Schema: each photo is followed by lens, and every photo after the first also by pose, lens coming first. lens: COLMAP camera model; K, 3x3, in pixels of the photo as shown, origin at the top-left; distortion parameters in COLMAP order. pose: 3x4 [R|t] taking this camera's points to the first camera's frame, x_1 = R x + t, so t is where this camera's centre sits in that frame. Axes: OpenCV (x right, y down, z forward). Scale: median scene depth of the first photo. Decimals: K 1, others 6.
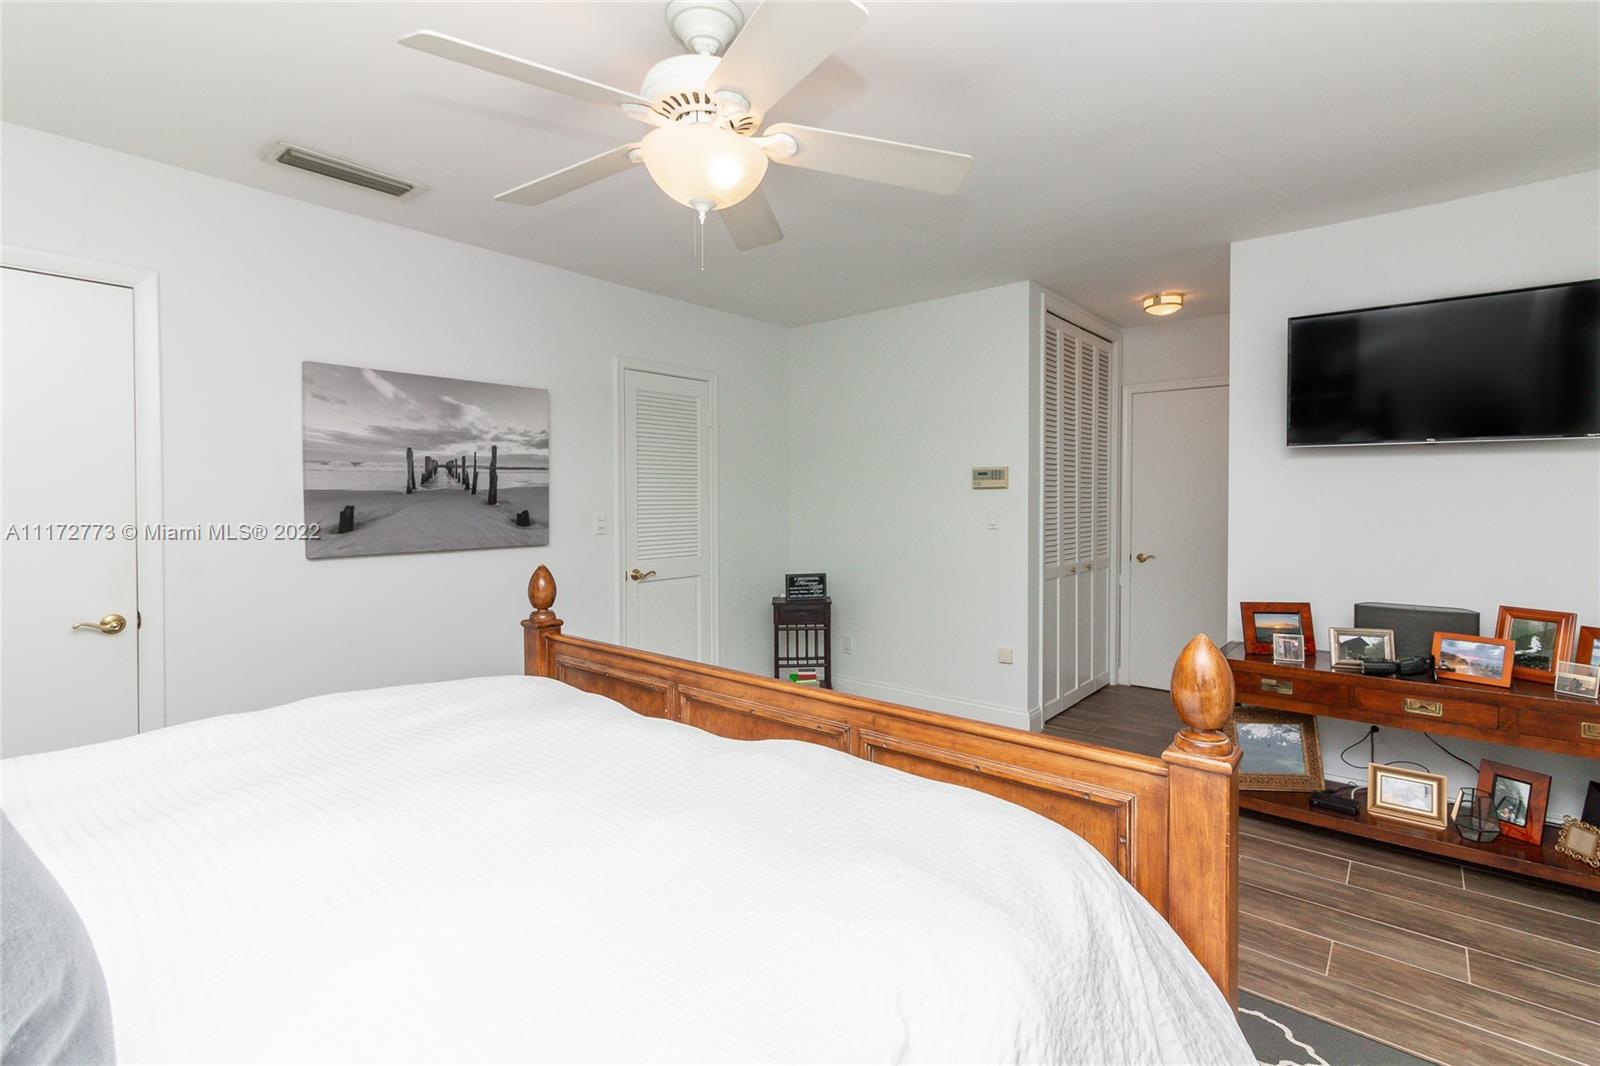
lens RADIAL K [[741.6, 0, 809.3], [0, 741.6, 500.3], [0, 0, 1]] dist [0.002205, 0.000251]
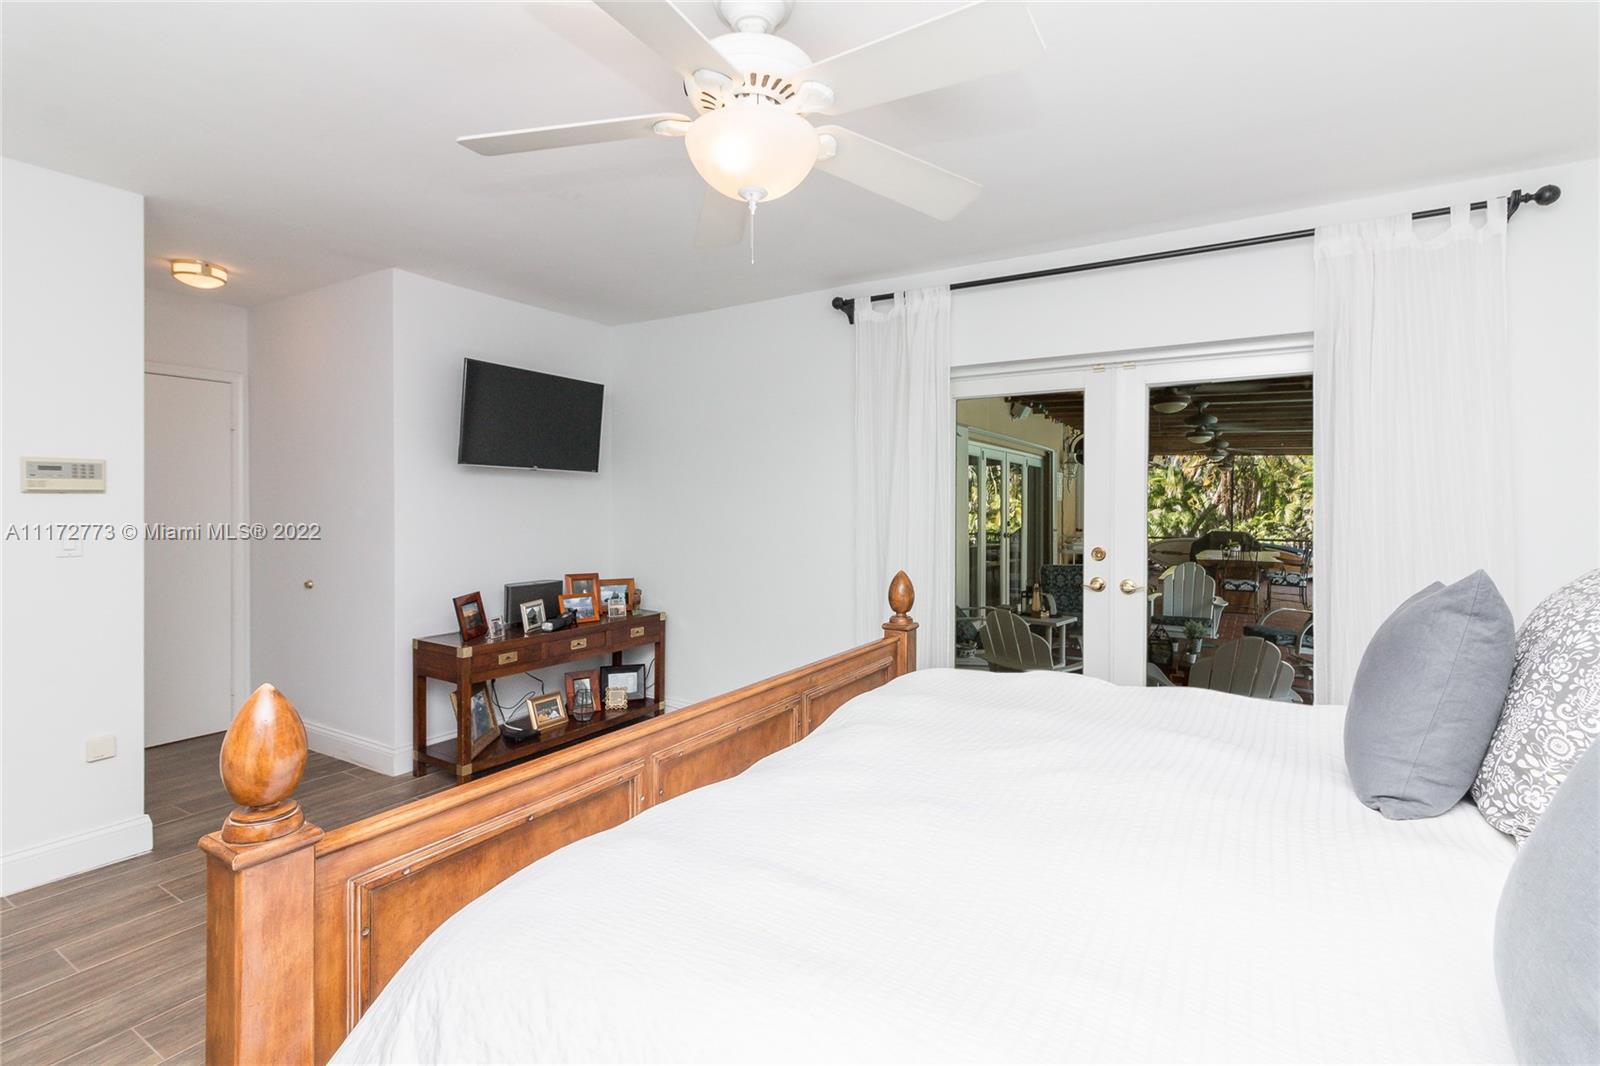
lens RADIAL K [[741.6, 0, 802.1], [0, 741.6, 516.2], [0, 0, 1]] dist [0.002205, 0.000251]
pose [[-0.147842, -0.012007, 0.988938, -0.813521], [0.001782, 0.999921, 0.012407, -0.004431], [-0.989009, 0.003597, -0.147809, 0.824992]]
